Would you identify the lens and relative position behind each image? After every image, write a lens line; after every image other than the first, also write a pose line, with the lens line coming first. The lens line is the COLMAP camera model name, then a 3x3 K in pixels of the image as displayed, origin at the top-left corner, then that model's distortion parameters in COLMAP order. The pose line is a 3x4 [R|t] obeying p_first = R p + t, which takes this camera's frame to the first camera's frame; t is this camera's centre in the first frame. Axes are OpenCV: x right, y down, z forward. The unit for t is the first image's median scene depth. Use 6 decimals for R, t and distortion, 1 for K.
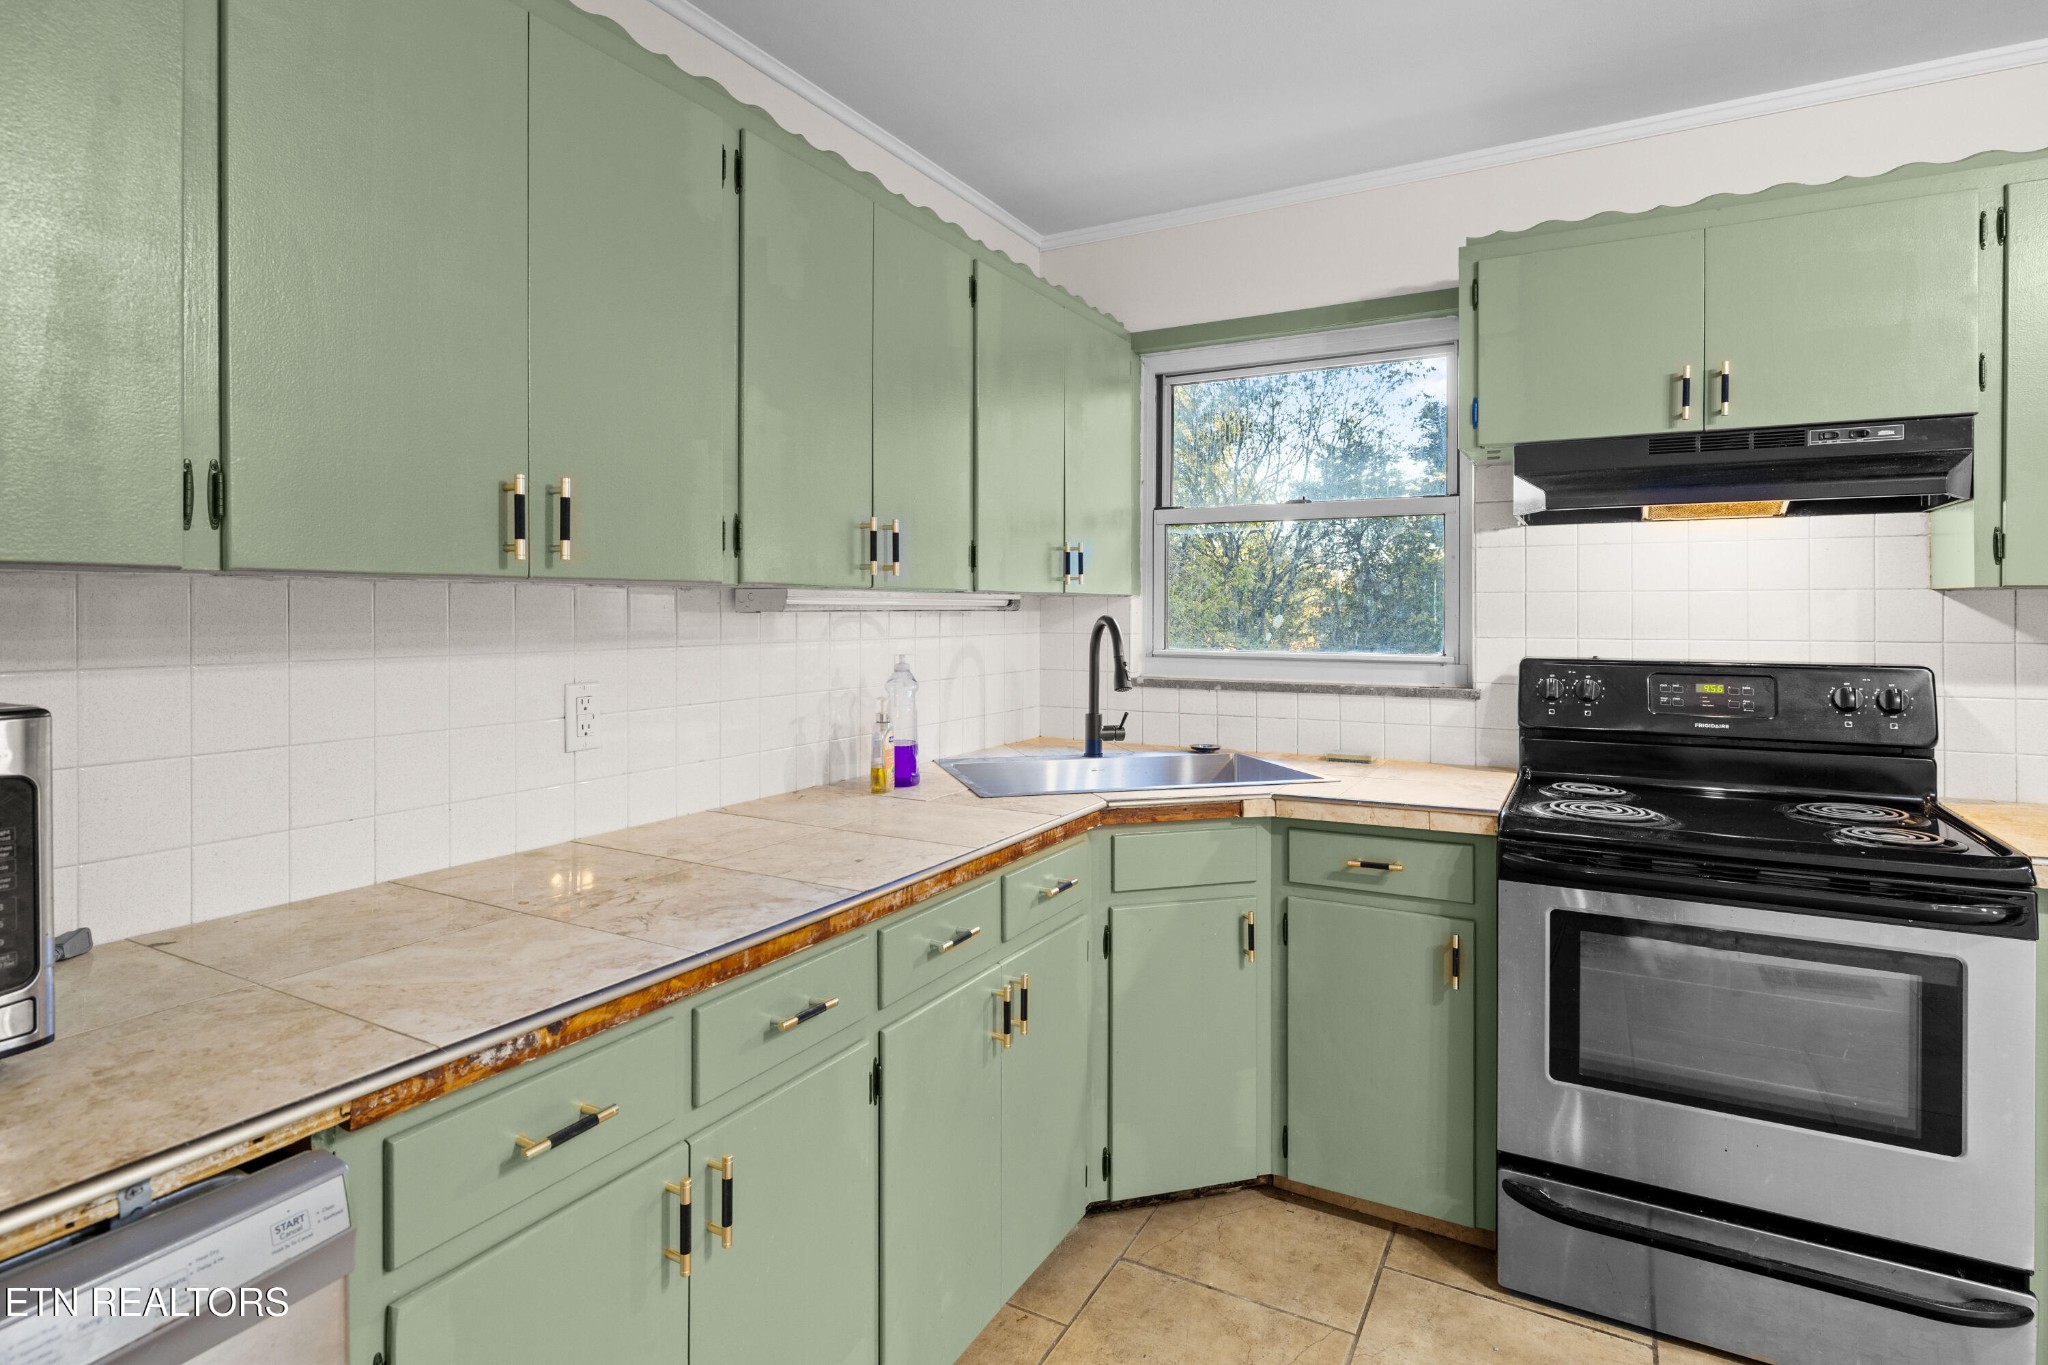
lens RADIAL K [[1058.1, 0, 1010.3], [0, 1058.1, 612.8], [0, 0, 1]] dist [-0.004709, 0.002076]
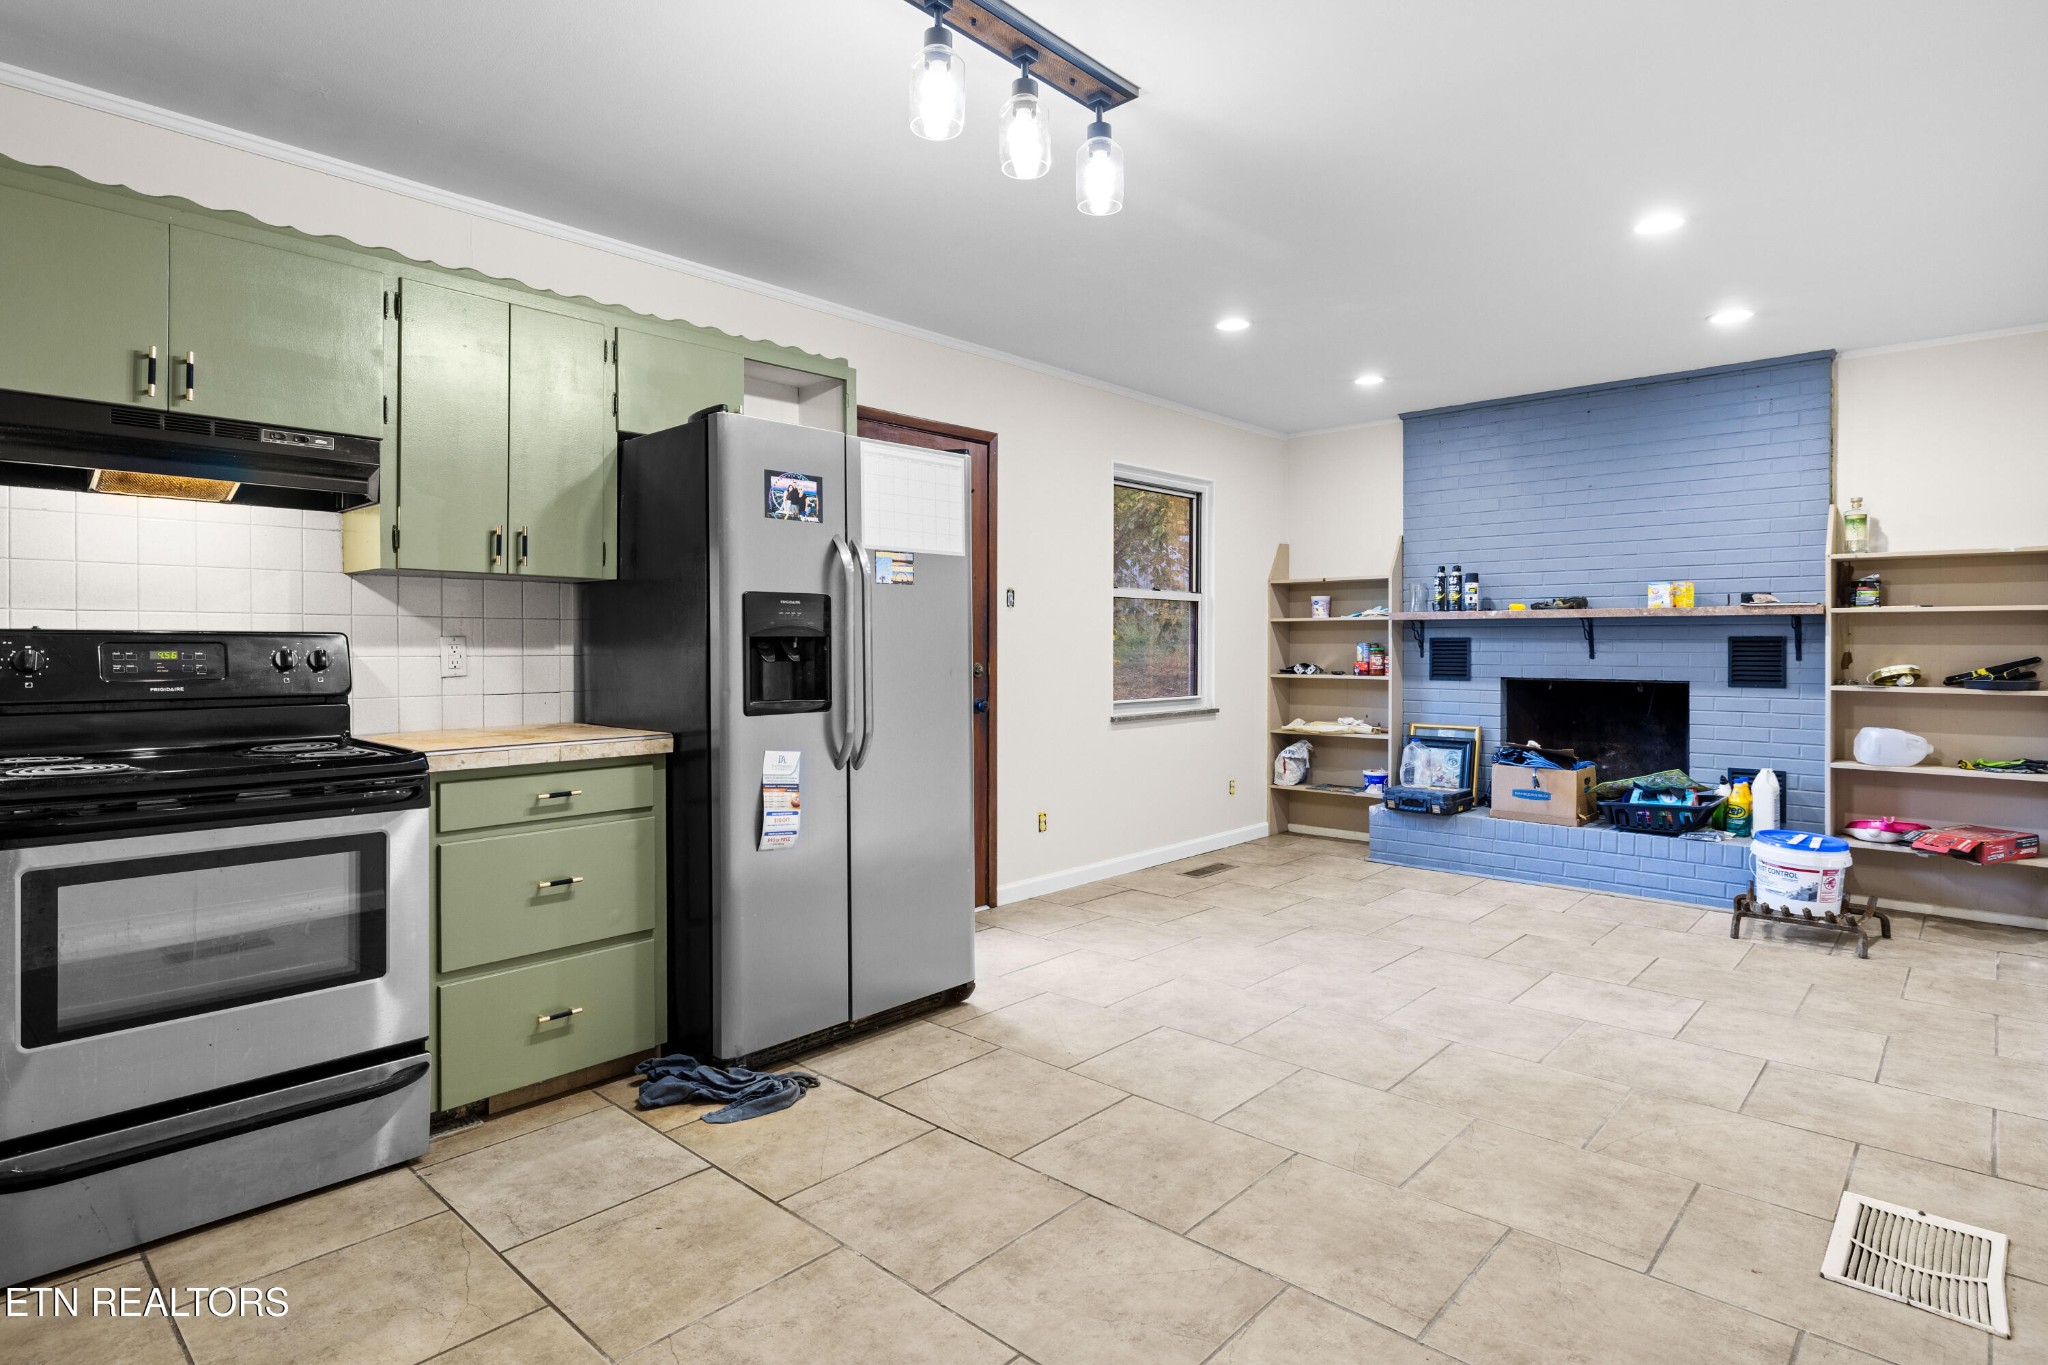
lens RADIAL K [[1058.1, 0, 1015.7], [0, 1058.1, 646.6], [0, 0, 1]] dist [-0.004709, 0.002076]
pose [[0.227708, -0.002402, 0.973727, -0.195764], [0.002060, 0.999996, 0.001984, 0.067633], [-0.973727, 0.001554, 0.227712, -0.088246]]
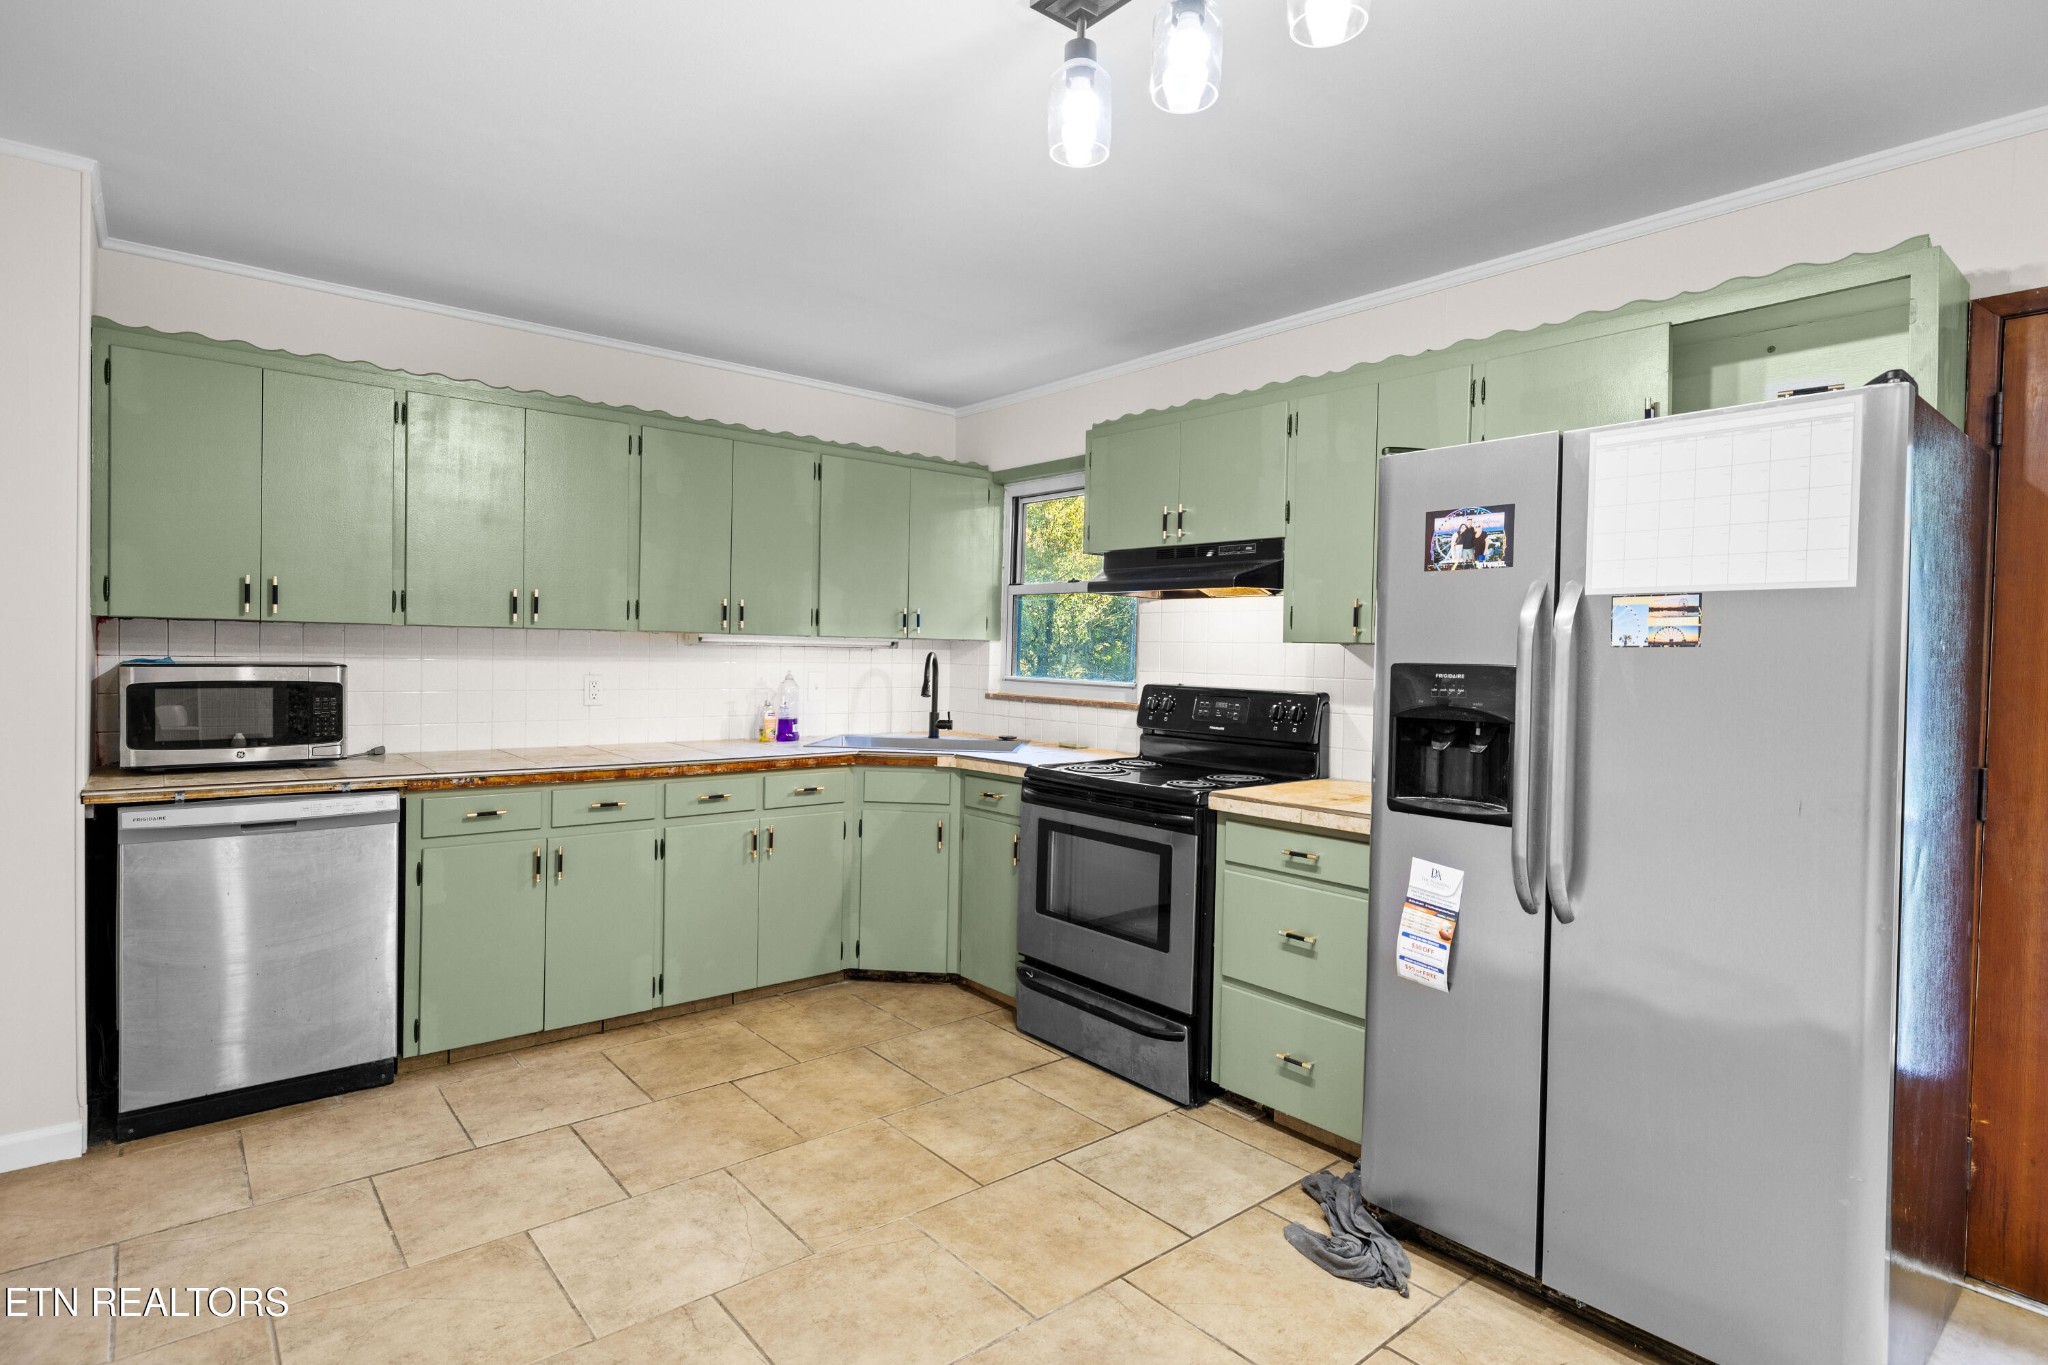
lens RADIAL K [[1058.1, 0, 1037.1], [0, 1058.1, 667.0], [0, 0, 1]] dist [-0.004709, 0.002076]
pose [[0.938616, 0.025294, -0.344035, 1.018097], [-0.021950, 0.999666, 0.013612, -0.000494], [0.344265, -0.005224, 0.938858, -0.625451]]
